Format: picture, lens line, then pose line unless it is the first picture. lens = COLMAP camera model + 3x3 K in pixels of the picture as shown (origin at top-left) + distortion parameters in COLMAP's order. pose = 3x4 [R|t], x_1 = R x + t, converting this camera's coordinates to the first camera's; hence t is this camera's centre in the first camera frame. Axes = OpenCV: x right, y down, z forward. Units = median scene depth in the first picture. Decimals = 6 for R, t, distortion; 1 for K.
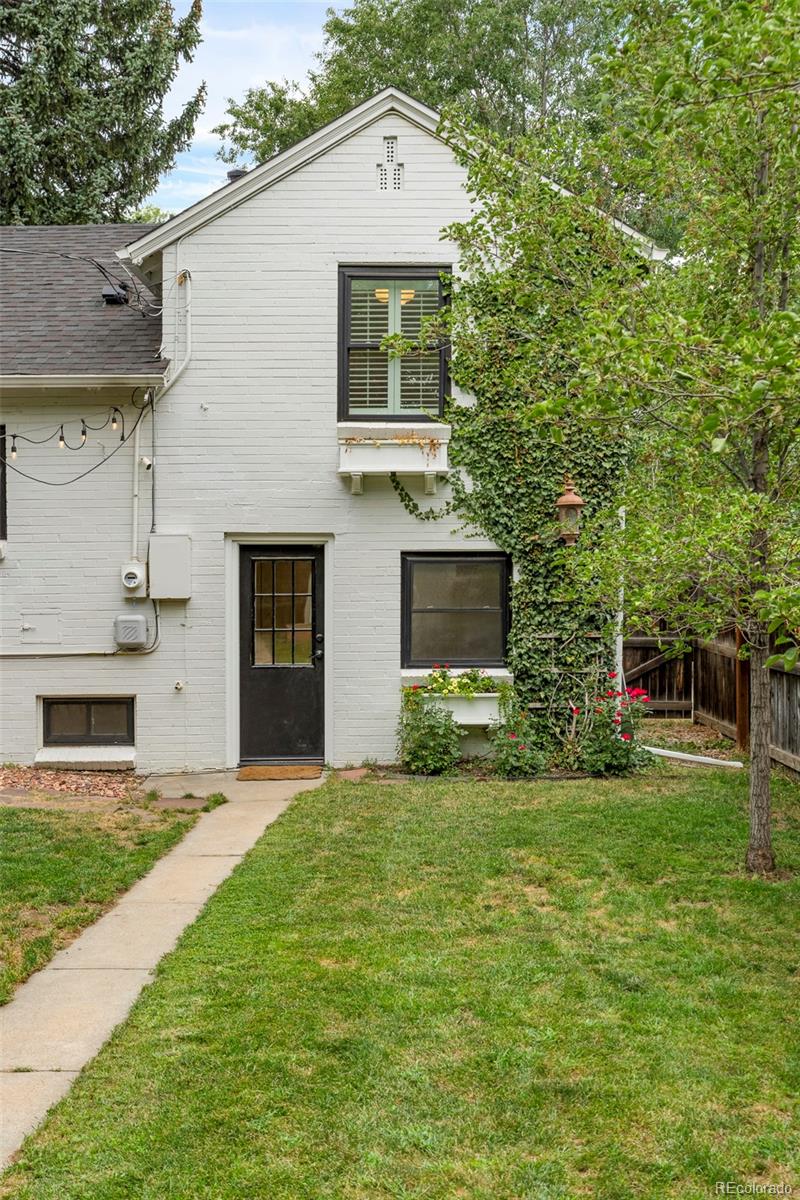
lens RADIAL K [[1211.1, 0, 403.8], [0, 1211.1, 602.1], [0, 0, 1]] dist [0.003321, 0.000000]
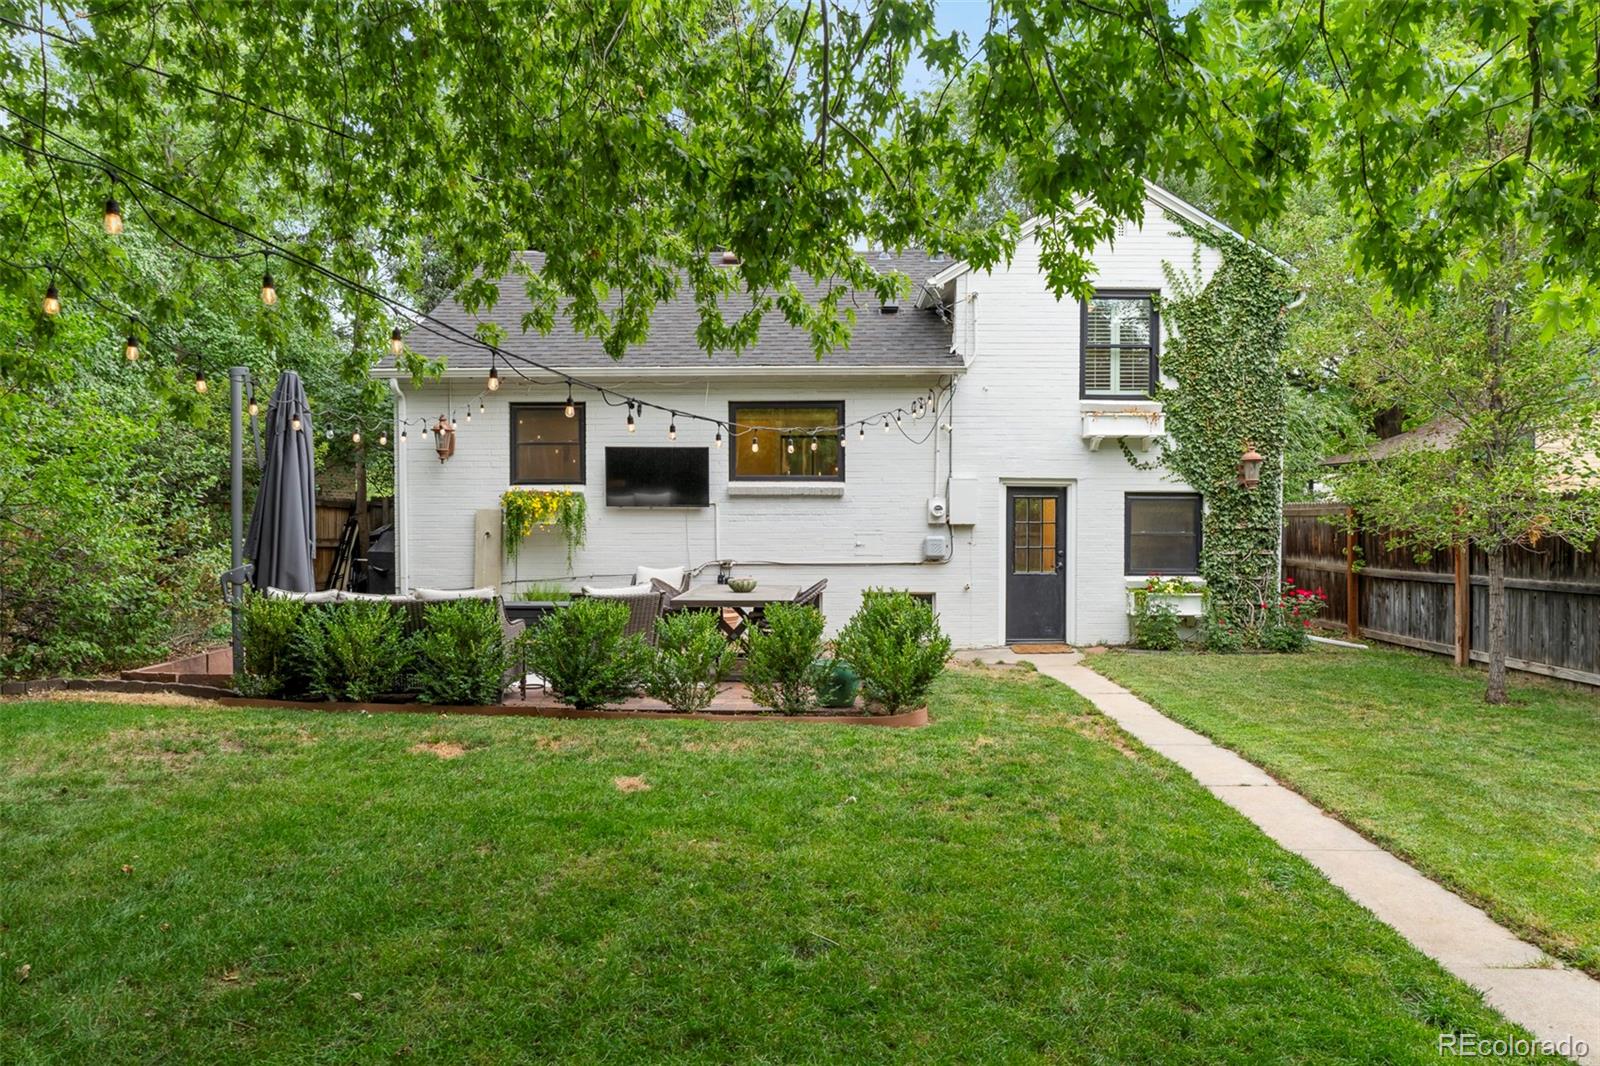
lens RADIAL K [[1009.4, 0, 817.3], [0, 1009.4, 511.1], [0, 0, 1]] dist [-0.014465, -0.000109]
pose [[0.999713, 0.007471, -0.022773, -0.332382], [-0.008034, 0.999661, -0.024747, 0.012067], [0.022581, 0.024922, 0.999434, -0.174767]]
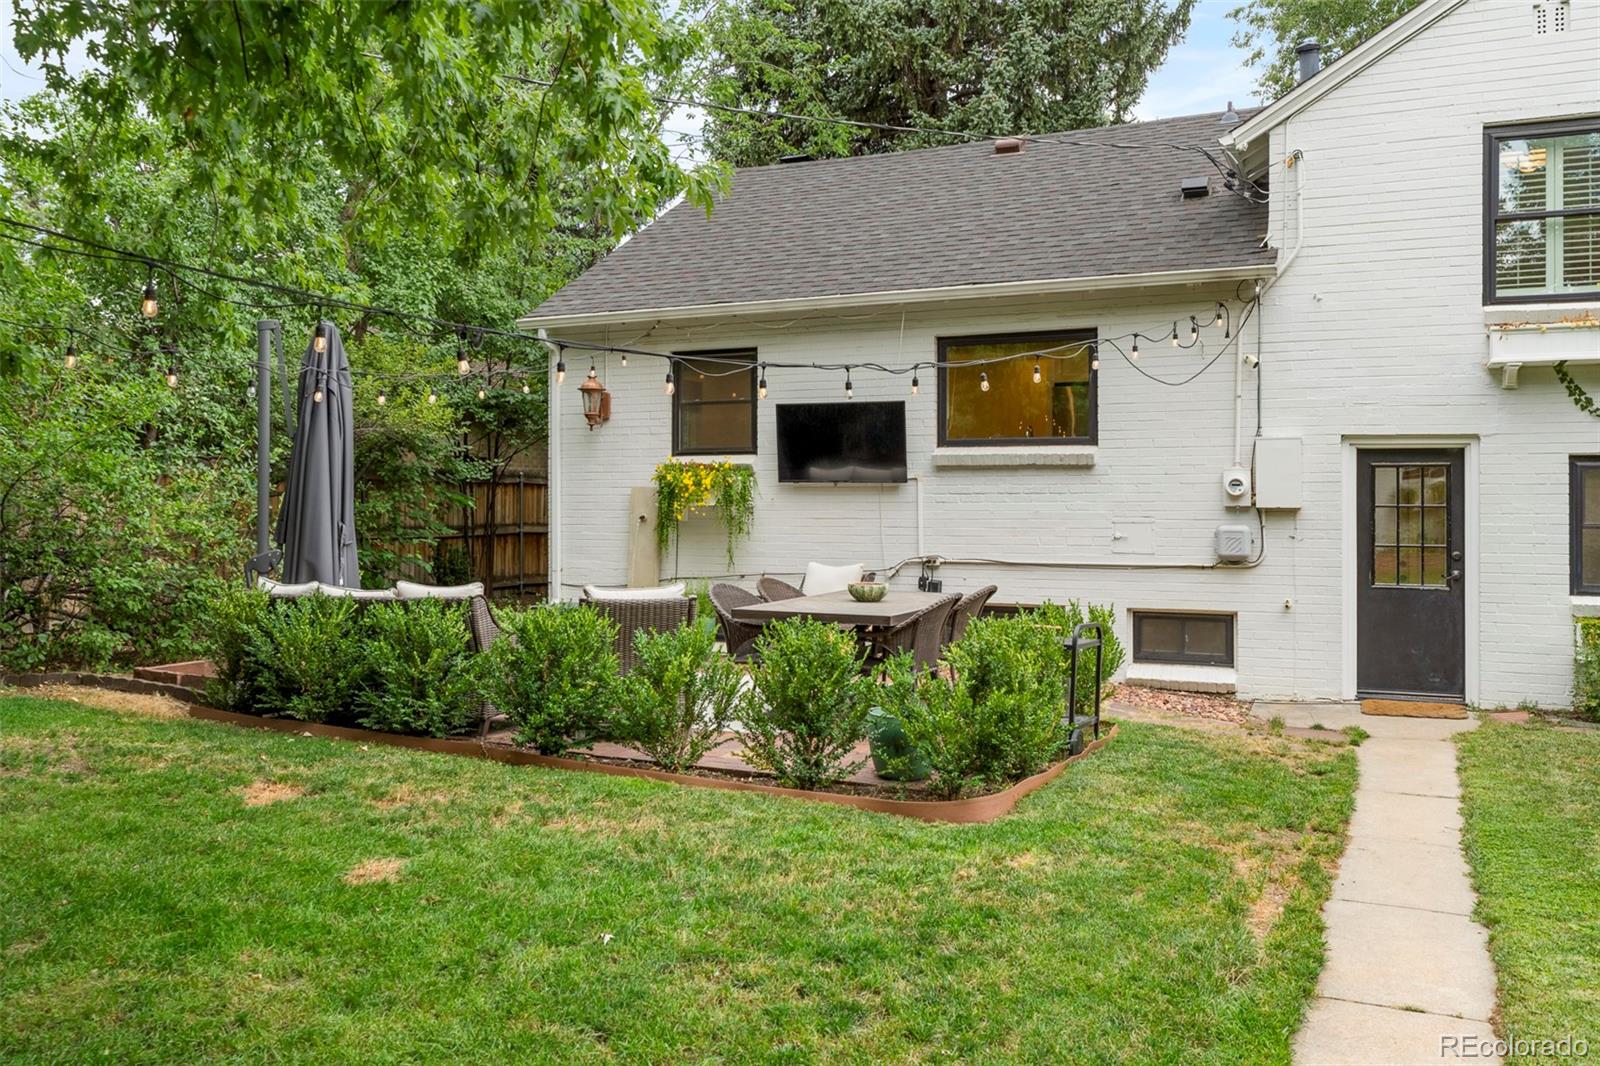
lens RADIAL K [[1269.1, 0, 802.8], [0, 1269.1, 469.5], [0, 0, 1]] dist [-0.007191, 0.010154]
pose [[0.910878, -0.001058, -0.412675, -0.124133], [-0.017224, 0.999028, -0.040578, 0.013039], [0.412316, 0.044070, 0.909974, -0.018247]]
